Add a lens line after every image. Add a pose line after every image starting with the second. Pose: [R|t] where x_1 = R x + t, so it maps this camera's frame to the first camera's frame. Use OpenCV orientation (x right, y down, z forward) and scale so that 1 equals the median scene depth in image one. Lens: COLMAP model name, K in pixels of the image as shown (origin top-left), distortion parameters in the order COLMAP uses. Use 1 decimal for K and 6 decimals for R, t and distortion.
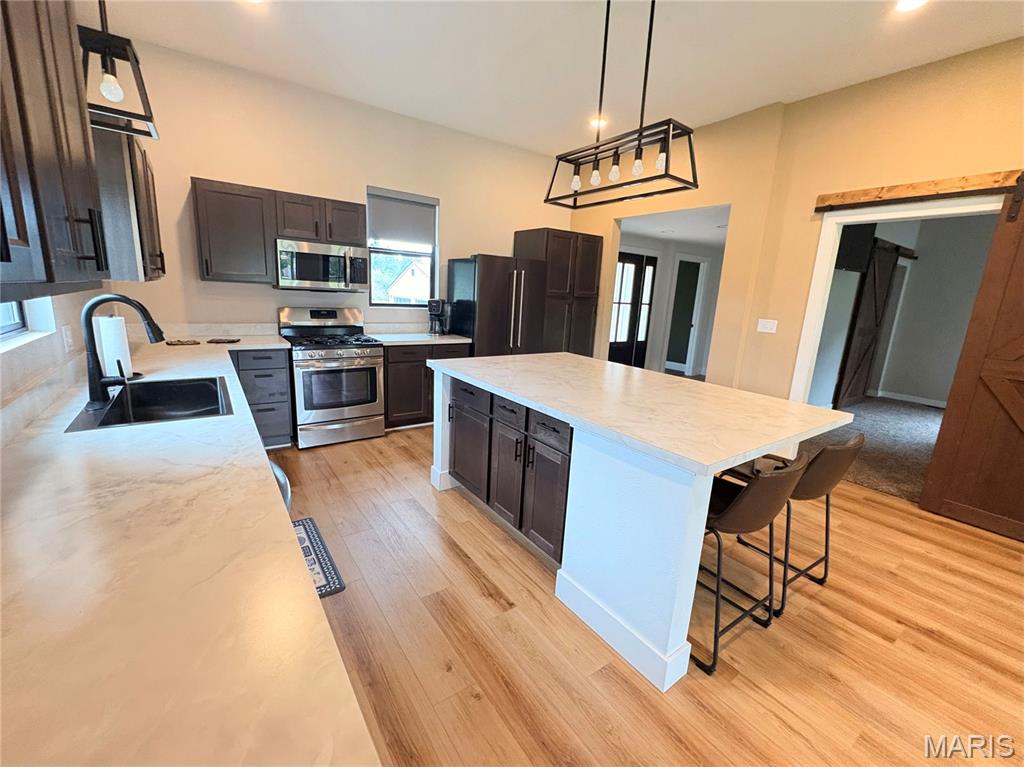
lens RADIAL K [[429.9, 0, 509.1], [0, 429.9, 382.3], [0, 0, 1]] dist [-0.004207, 0.000101]
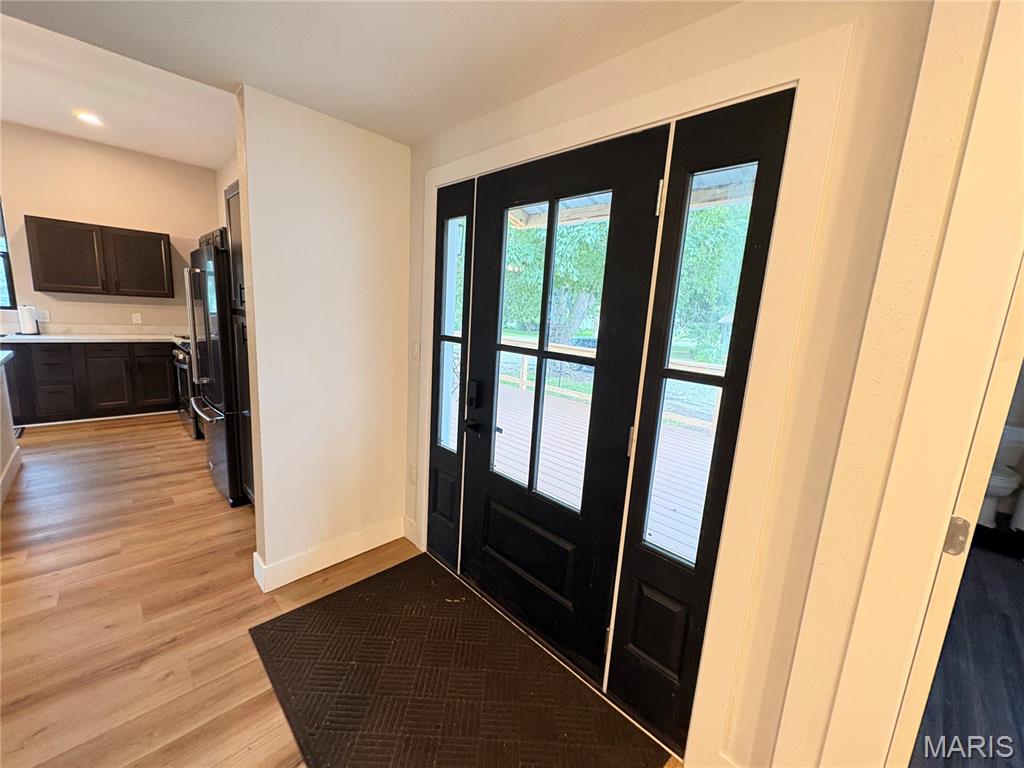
lens RADIAL K [[406.4, 0, 511.8], [0, 406.4, 381.9], [0, 0, 1]] dist [0.001233, -0.000025]
pose [[0.175037, 0.128278, -0.976169, 0.821142], [-0.257971, 0.962813, 0.080266, -0.298243], [0.950165, 0.237774, 0.201620, 1.525391]]
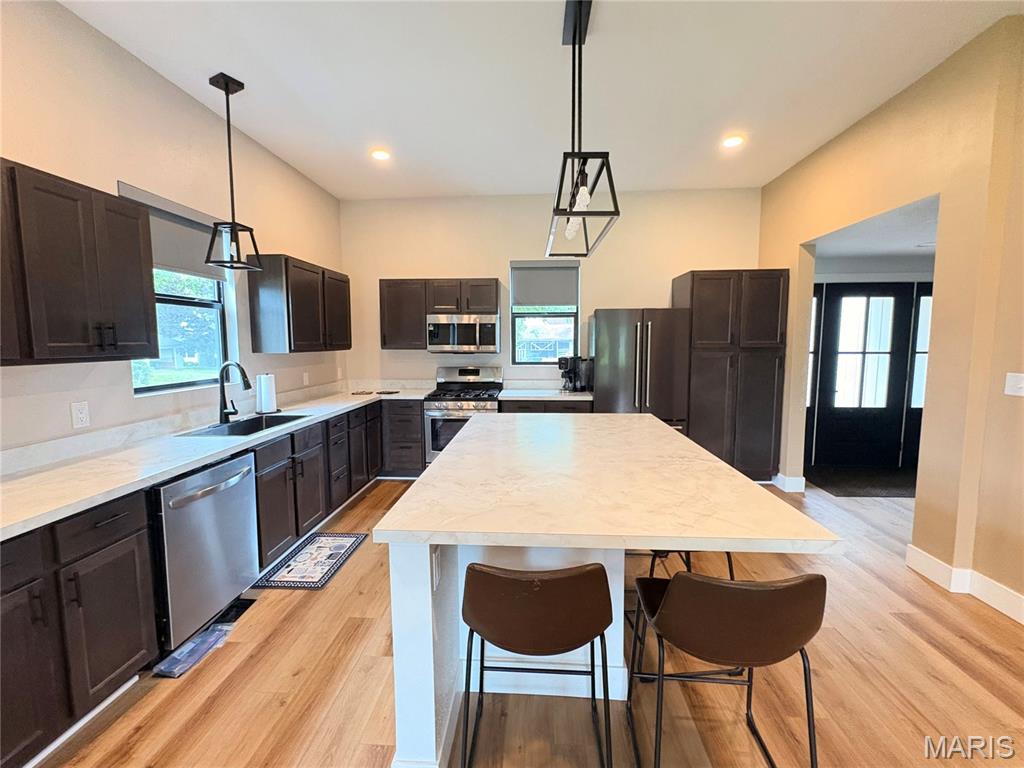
lens RADIAL K [[442.9, 0, 511.1], [0, 442.9, 384.3], [0, 0, 1]] dist [-0.001615, 0.000469]
pose [[0.776616, 0.006371, -0.629942, 0.429508], [-0.088851, 0.991061, -0.099516, -0.015143], [0.623677, 0.133257, 0.770240, 0.139312]]
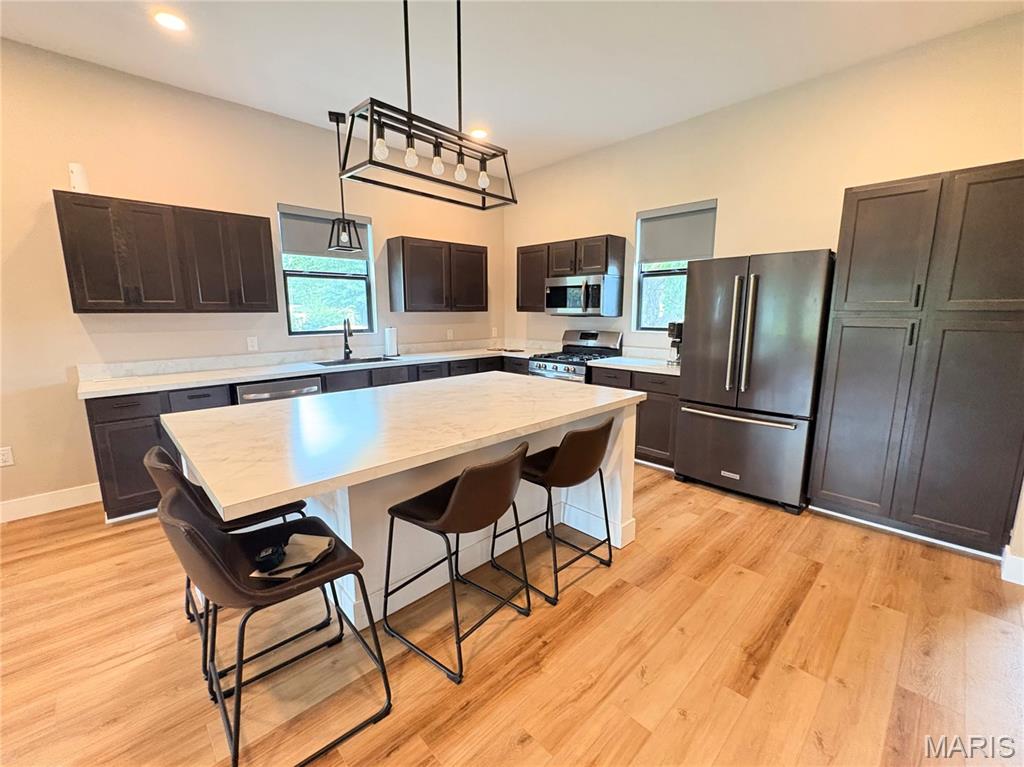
lens RADIAL K [[427.8, 0, 513.7], [0, 427.8, 387.2], [0, 0, 1]] dist [-0.008248, -0.000156]
pose [[0.150709, 0.122506, -0.980958, 0.686432], [-0.200148, 0.975523, 0.091078, -0.089987], [0.968105, 0.182610, 0.171540, 0.636649]]
